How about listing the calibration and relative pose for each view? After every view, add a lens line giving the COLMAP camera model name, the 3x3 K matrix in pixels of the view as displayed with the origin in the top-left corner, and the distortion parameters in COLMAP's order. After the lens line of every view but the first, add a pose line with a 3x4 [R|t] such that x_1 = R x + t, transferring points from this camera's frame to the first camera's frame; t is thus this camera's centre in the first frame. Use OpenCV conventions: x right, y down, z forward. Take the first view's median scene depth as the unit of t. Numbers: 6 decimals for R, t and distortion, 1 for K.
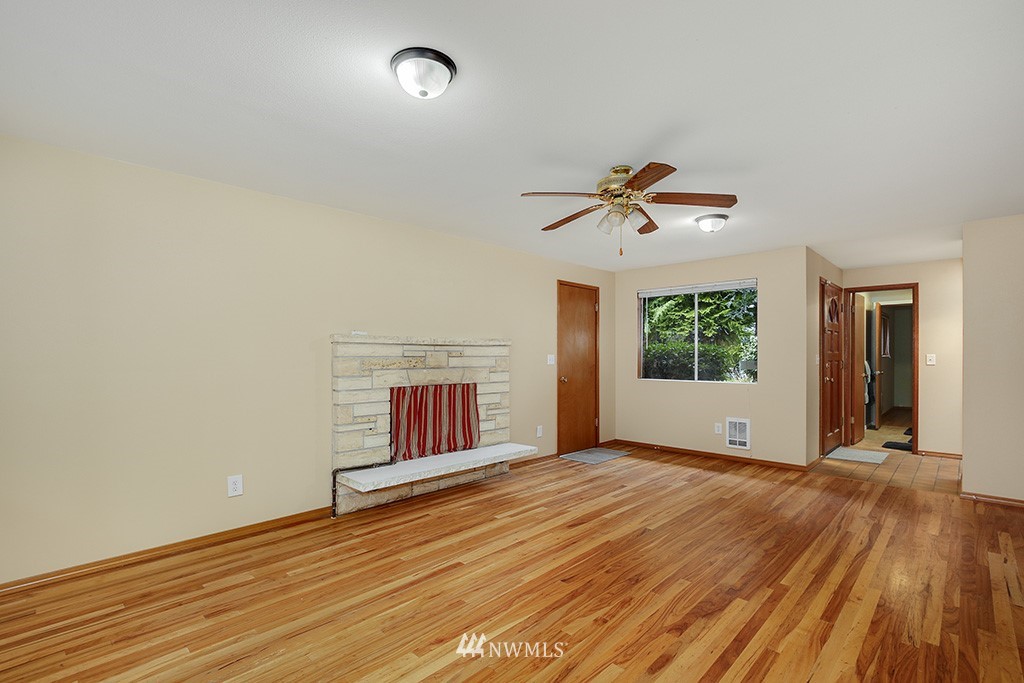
lens RADIAL K [[476.5, 0, 513.1], [0, 476.5, 363.1], [0, 0, 1]] dist [-0.012329, 0.000272]
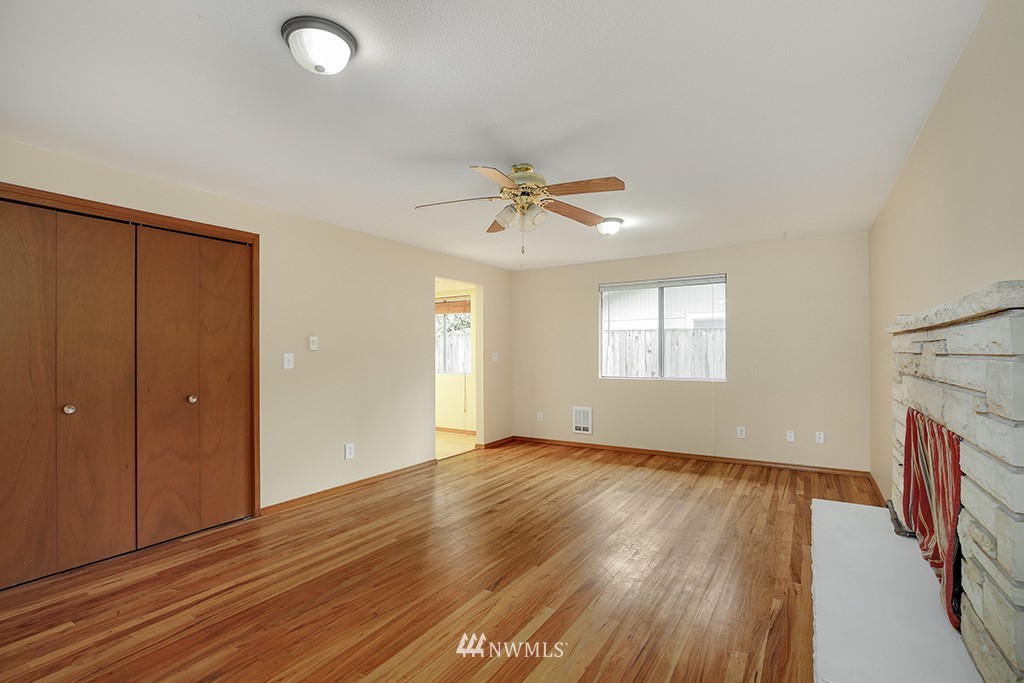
lens RADIAL K [[469.3, 0, 514.4], [0, 469.3, 348.2], [0, 0, 1]] dist [-0.011949, 0.000069]
pose [[-0.977190, 0.005099, -0.212307, 0.373780], [0.003596, 0.999966, 0.007466, -0.028639], [0.212337, 0.006532, -0.977175, 1.608797]]
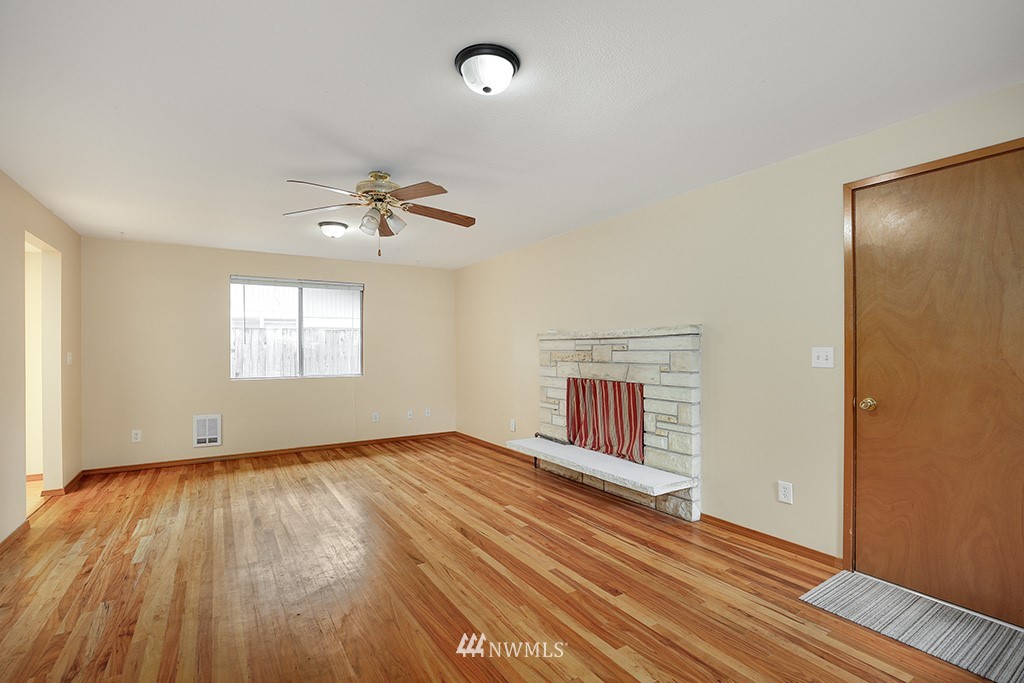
lens RADIAL K [[469.3, 0, 514.4], [0, 469.3, 348.2], [0, 0, 1]] dist [-0.011949, 0.000069]
pose [[-0.233838, -0.000997, -0.972275, 0.964189], [-0.010429, 0.999945, 0.001483, -0.021850], [0.972220, 0.010486, -0.233836, 1.259338]]
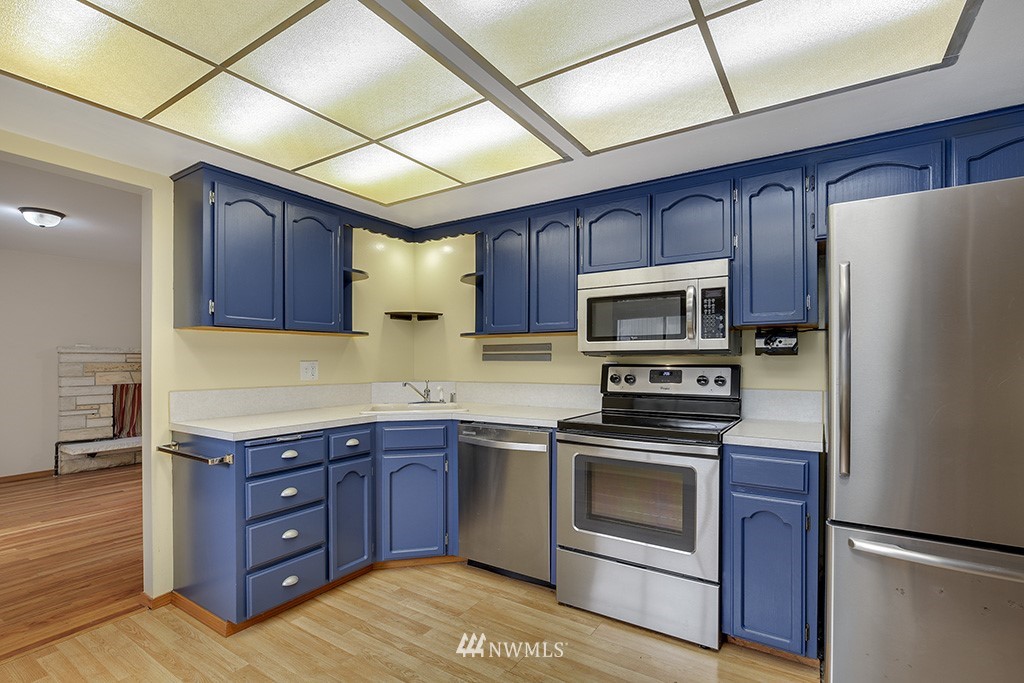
lens RADIAL K [[474.2, 0, 510.9], [0, 474.2, 362.0], [0, 0, 1]] dist [0.000142, 0.000302]
pose [[0.982050, -0.002542, 0.188604, 0.695139], [0.004830, 0.999920, -0.011668, 0.007392], [-0.188559, 0.012369, 0.981984, -0.656118]]
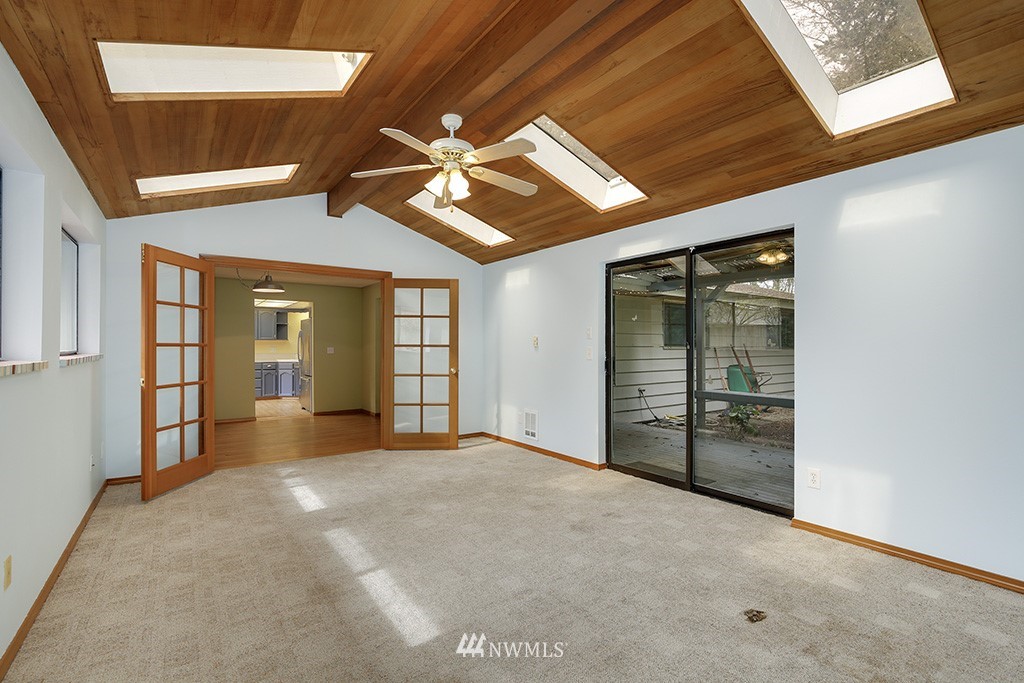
lens RADIAL K [[469.3, 0, 514.4], [0, 469.3, 348.2], [0, 0, 1]] dist [-0.011949, 0.000069]
pose [[0.984856, 0.001435, -0.173369, 2.668316], [-0.004123, 0.999877, -0.015148, 0.044040], [0.173326, 0.015634, 0.984740, -2.598002]]
